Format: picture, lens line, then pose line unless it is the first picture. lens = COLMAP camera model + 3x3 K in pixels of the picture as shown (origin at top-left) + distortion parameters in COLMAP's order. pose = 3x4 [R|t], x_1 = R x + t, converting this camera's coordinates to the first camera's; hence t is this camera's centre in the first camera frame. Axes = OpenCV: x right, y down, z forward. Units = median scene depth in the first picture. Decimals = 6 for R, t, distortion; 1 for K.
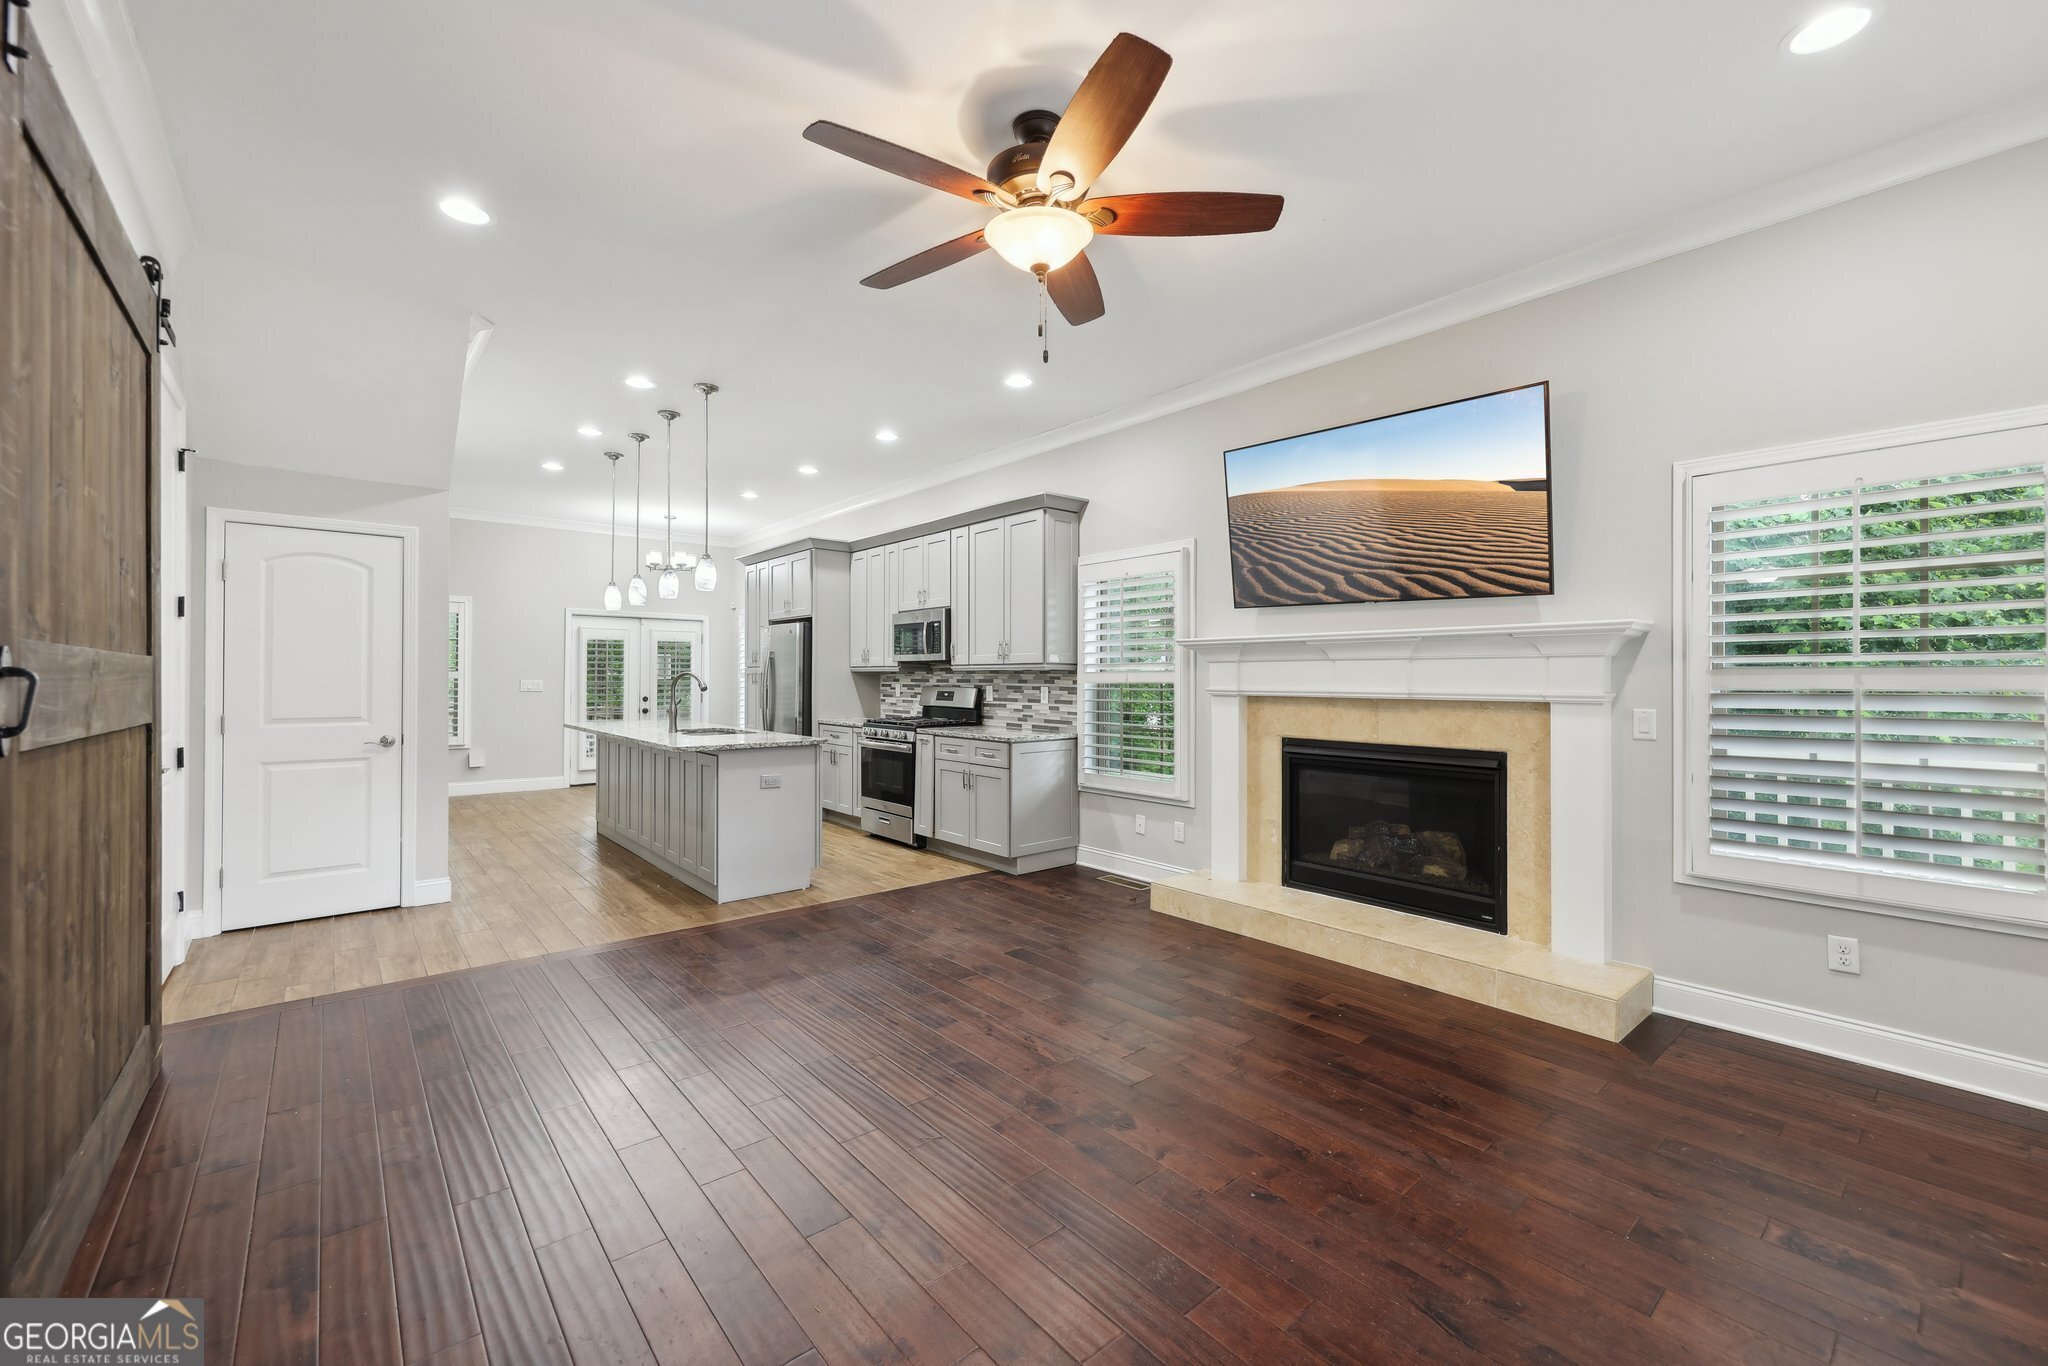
lens RADIAL K [[811.7, 0, 1020.3], [0, 811.7, 679.4], [0, 0, 1]] dist [0.003879, -0.000199]
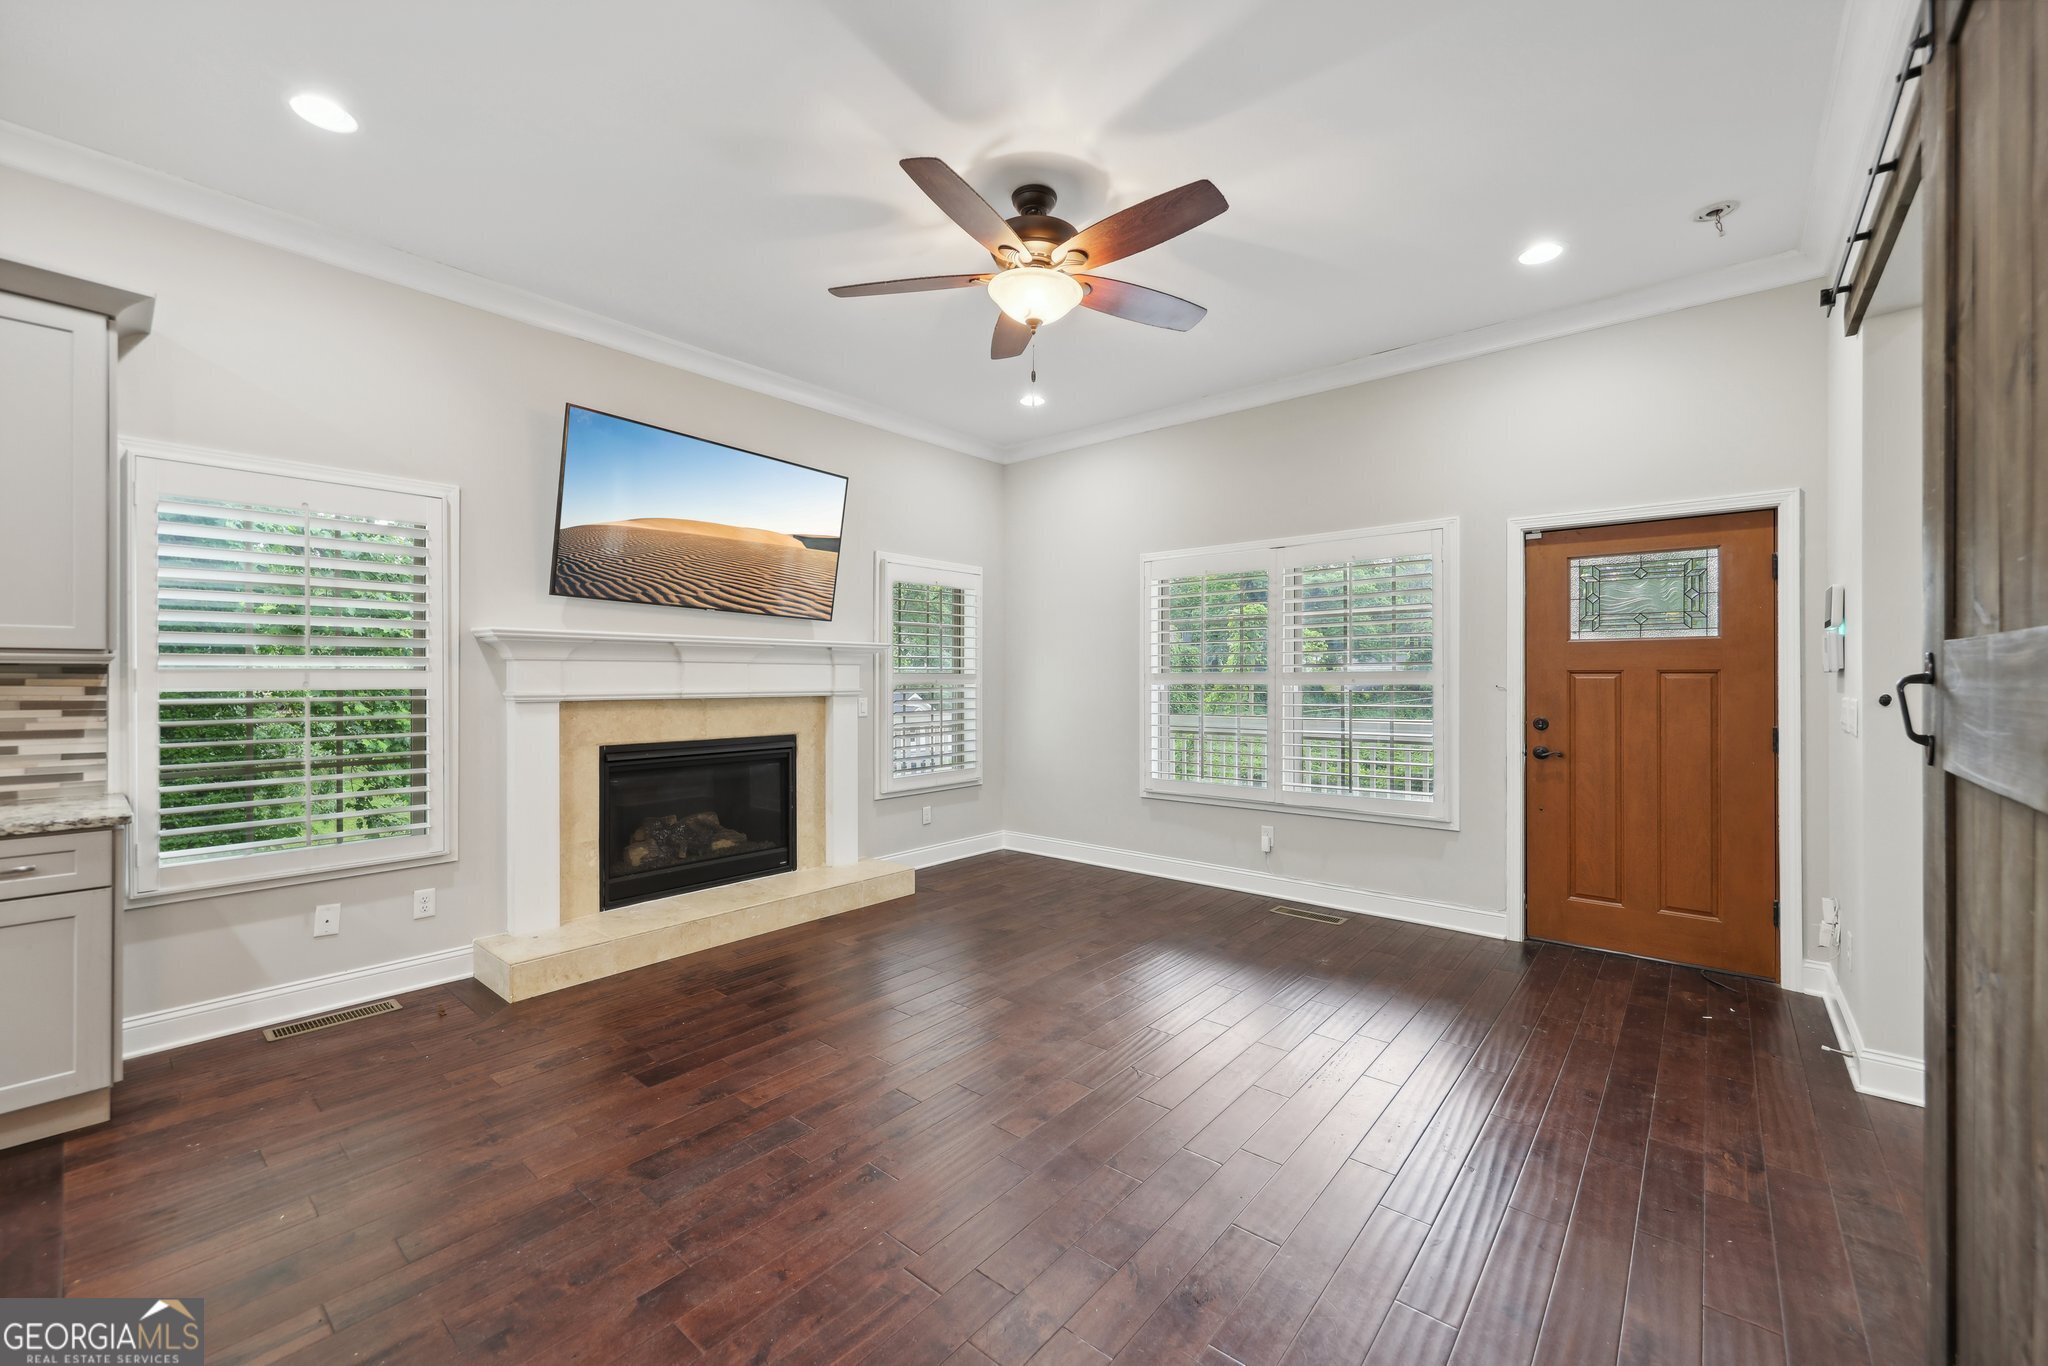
lens RADIAL K [[811.7, 0, 1013.1], [0, 811.7, 673.1], [0, 0, 1]] dist [0.003879, -0.000199]
pose [[-0.155144, 0.003350, 0.987886, -0.496150], [0.002567, 0.999992, -0.002988, -0.003796], [-0.987888, 0.002072, -0.155152, 0.541084]]
